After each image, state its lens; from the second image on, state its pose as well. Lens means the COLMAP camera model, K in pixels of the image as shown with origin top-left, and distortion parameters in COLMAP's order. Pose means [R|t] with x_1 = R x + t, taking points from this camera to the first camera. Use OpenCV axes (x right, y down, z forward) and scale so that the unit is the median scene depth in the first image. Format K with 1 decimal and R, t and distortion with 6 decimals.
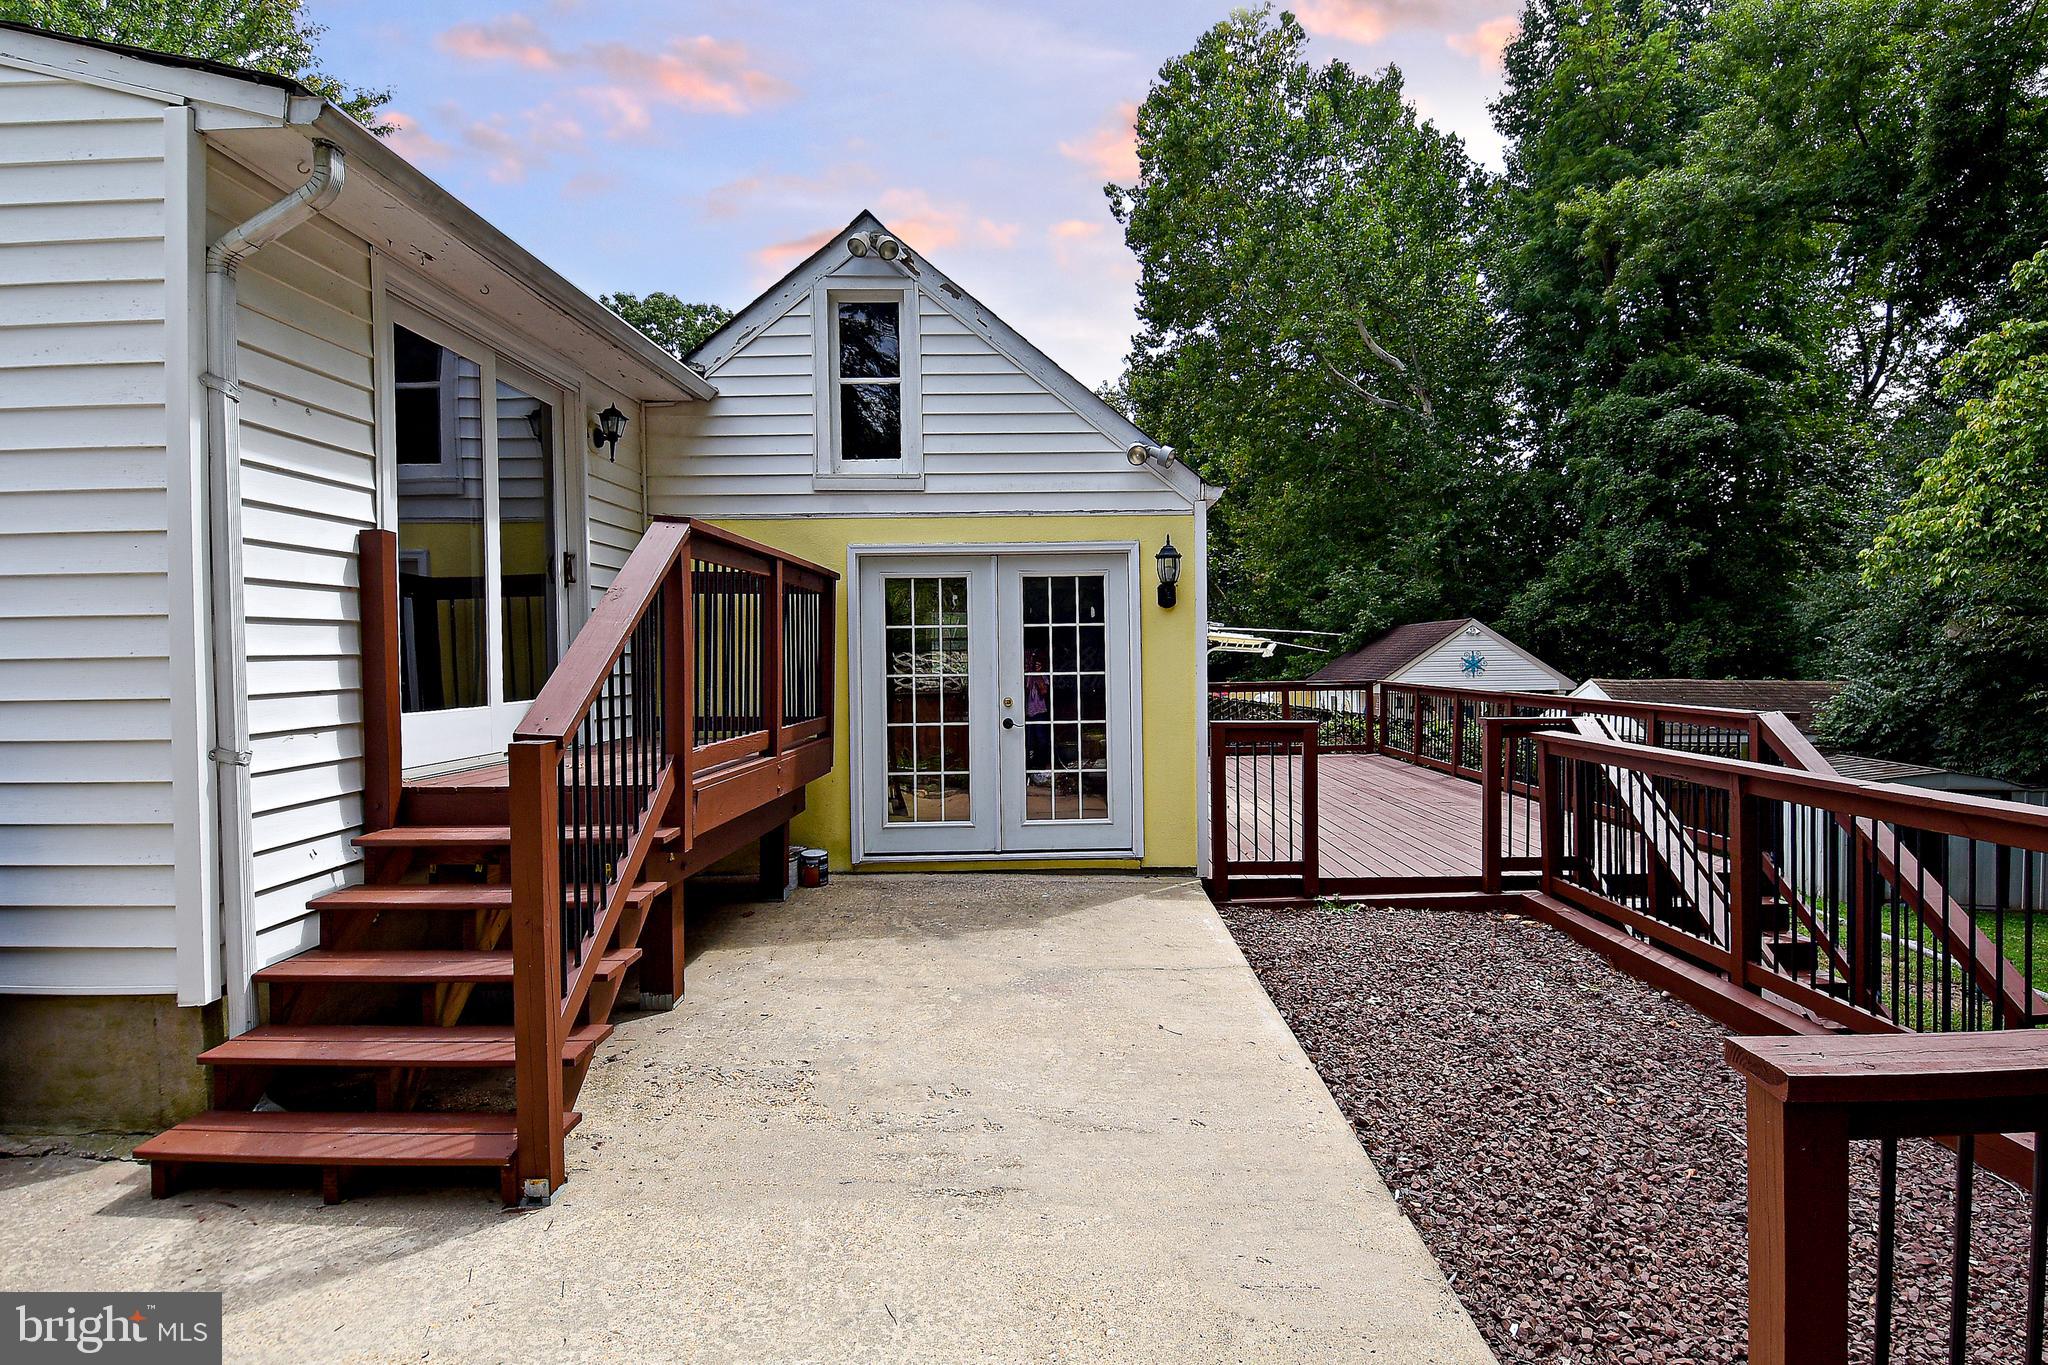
lens RADIAL K [[1085.1, 0, 1011.3], [0, 1085.1, 675.8], [0, 0, 1]] dist [0.016868, -0.024404]
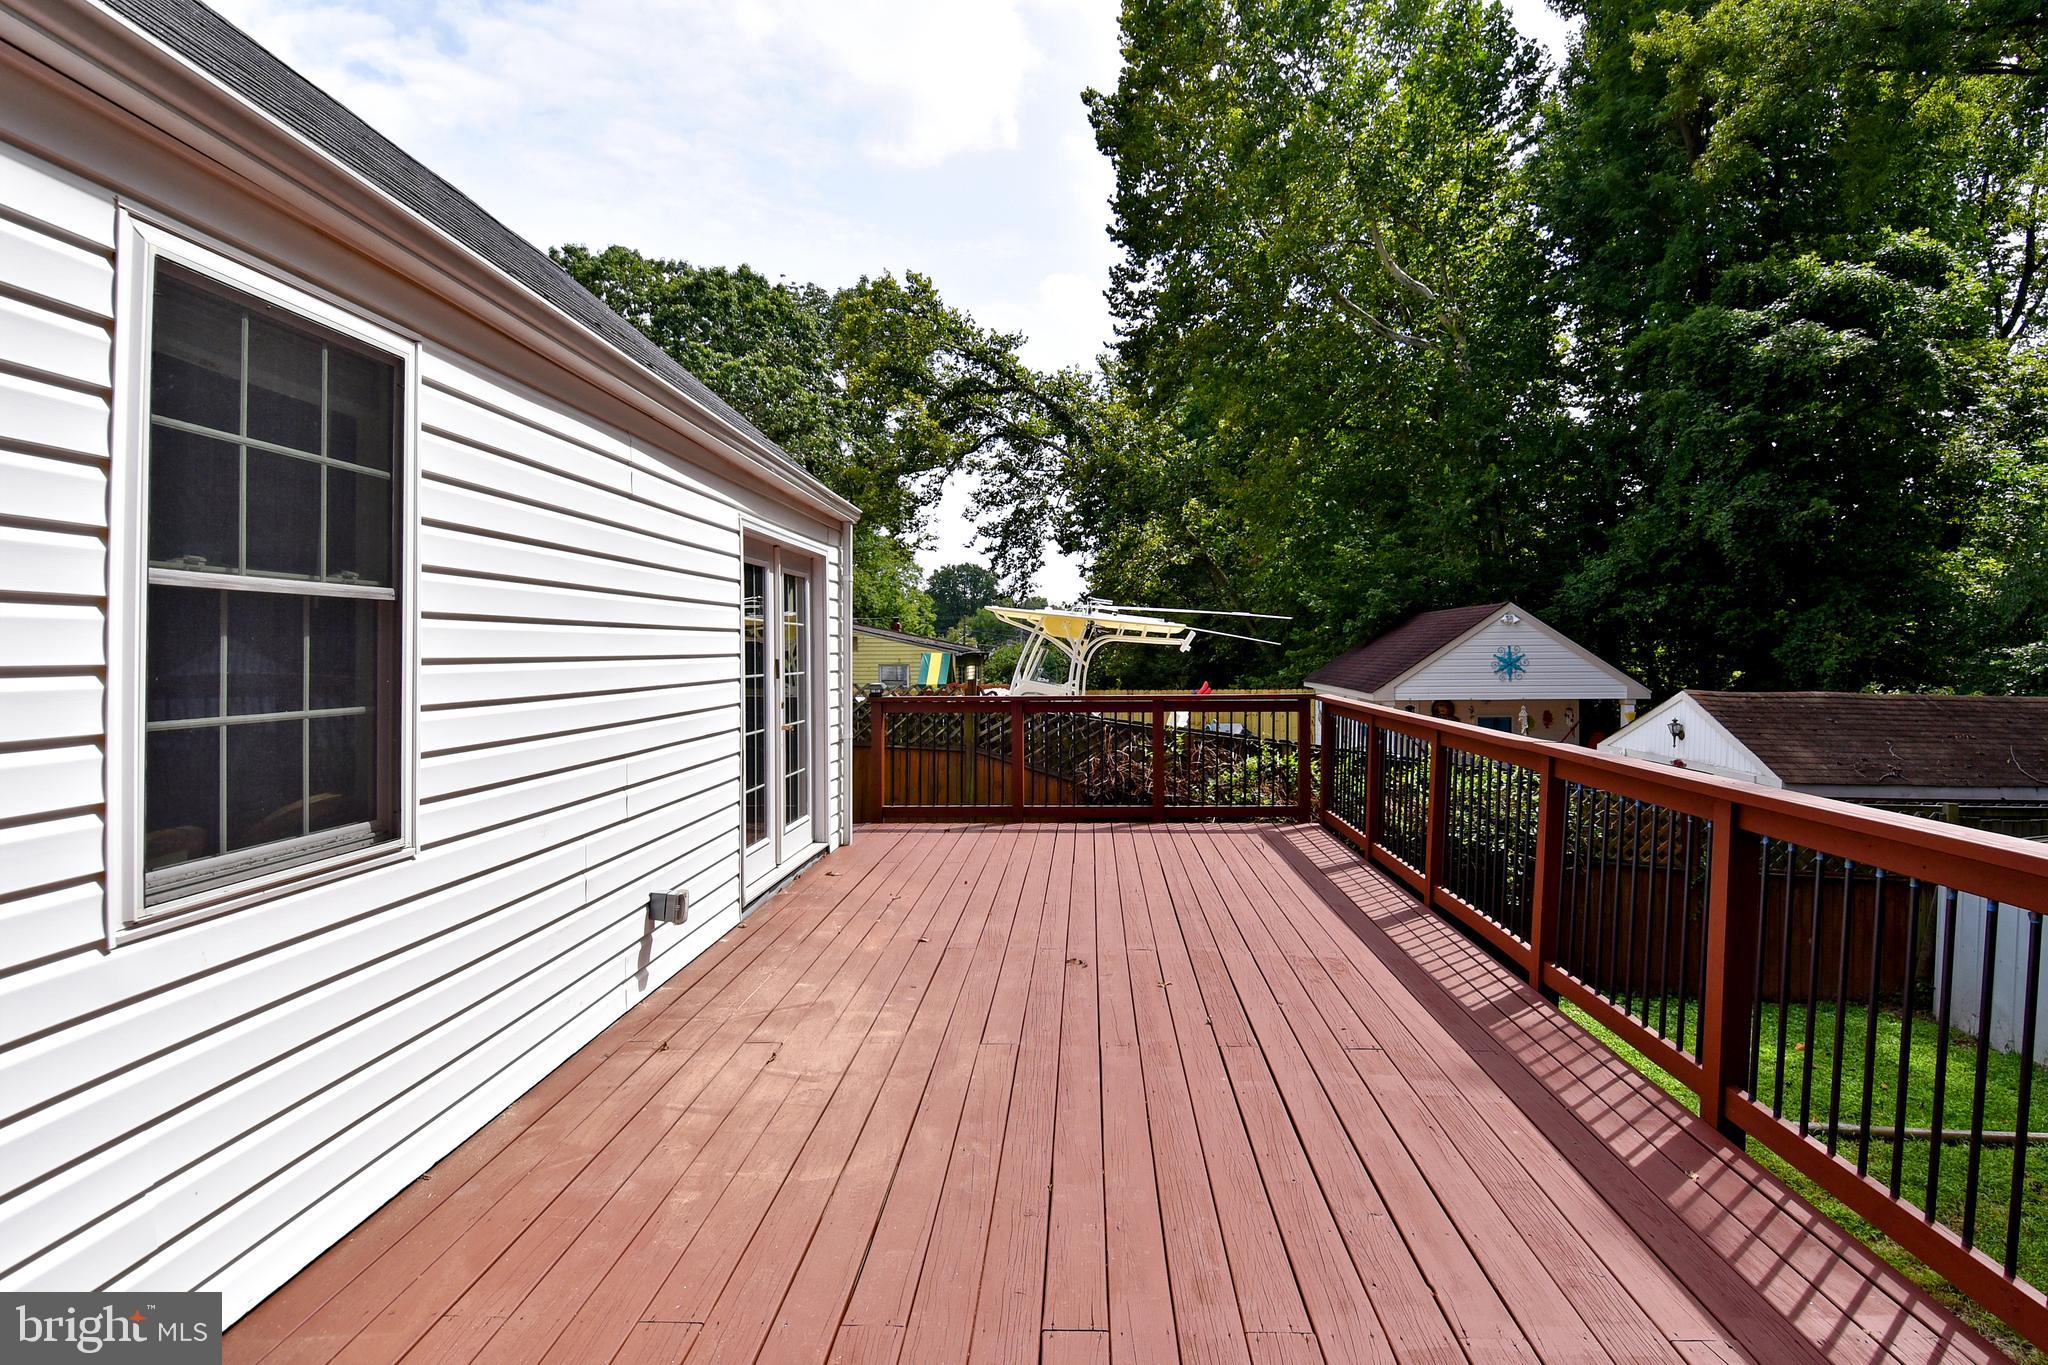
lens RADIAL K [[1085.1, 0, 1036.2], [0, 1085.1, 680.9], [0, 0, 1]] dist [0.016868, -0.024404]
pose [[0.999733, 0.007845, -0.021747, 0.109608], [-0.007652, 0.999931, 0.008943, -0.003633], [0.021816, -0.008774, 0.999724, 0.234378]]
